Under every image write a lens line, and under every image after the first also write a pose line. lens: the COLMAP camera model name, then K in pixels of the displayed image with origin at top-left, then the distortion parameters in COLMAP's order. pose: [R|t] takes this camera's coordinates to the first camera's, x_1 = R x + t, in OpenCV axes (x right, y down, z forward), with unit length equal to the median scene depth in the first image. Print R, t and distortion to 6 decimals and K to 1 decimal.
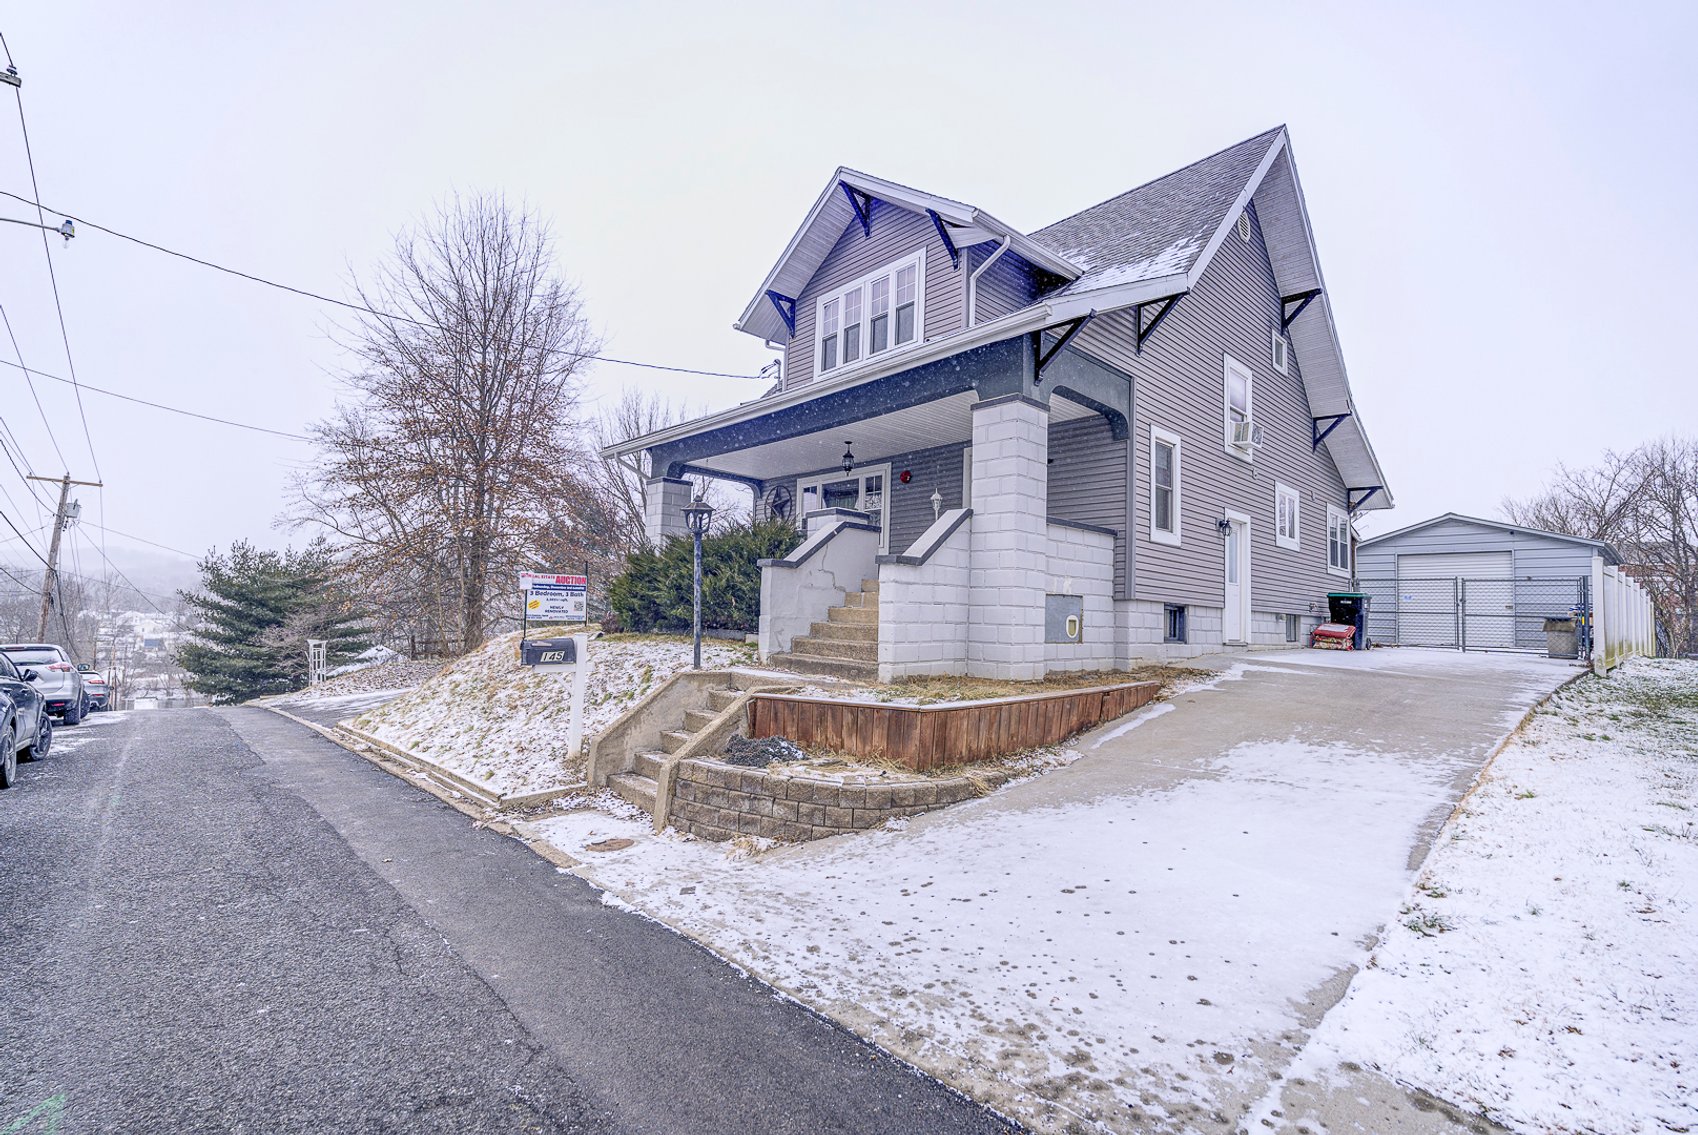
lens RADIAL K [[753.7, 0, 858.0], [0, 753.7, 567.4], [0, 0, 1]] dist [-0.003131, 0.000921]
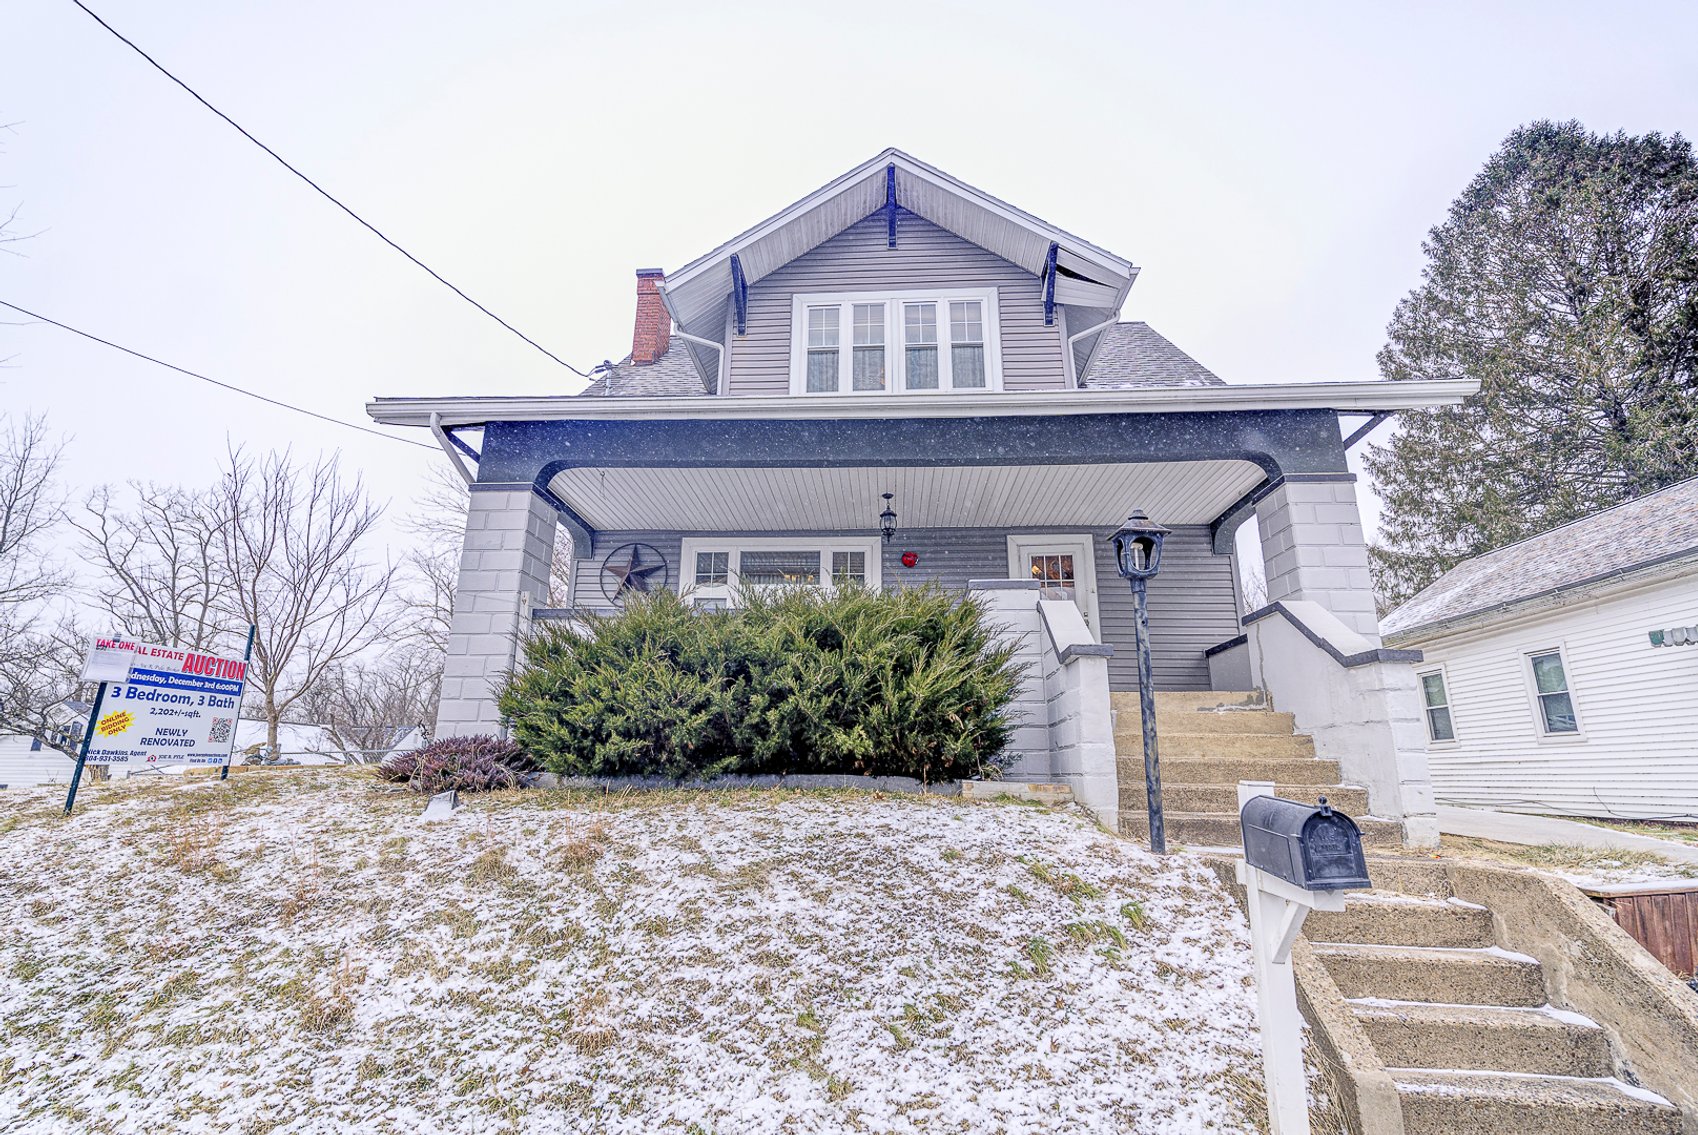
lens RADIAL K [[753.7, 0, 840.7], [0, 753.7, 567.5], [0, 0, 1]] dist [-0.003131, 0.000921]
pose [[0.720637, 0.165242, 0.673333, -0.482809], [-0.034286, 0.978488, -0.203435, 0.041280], [-0.692464, 0.123517, 0.710800, 0.518420]]
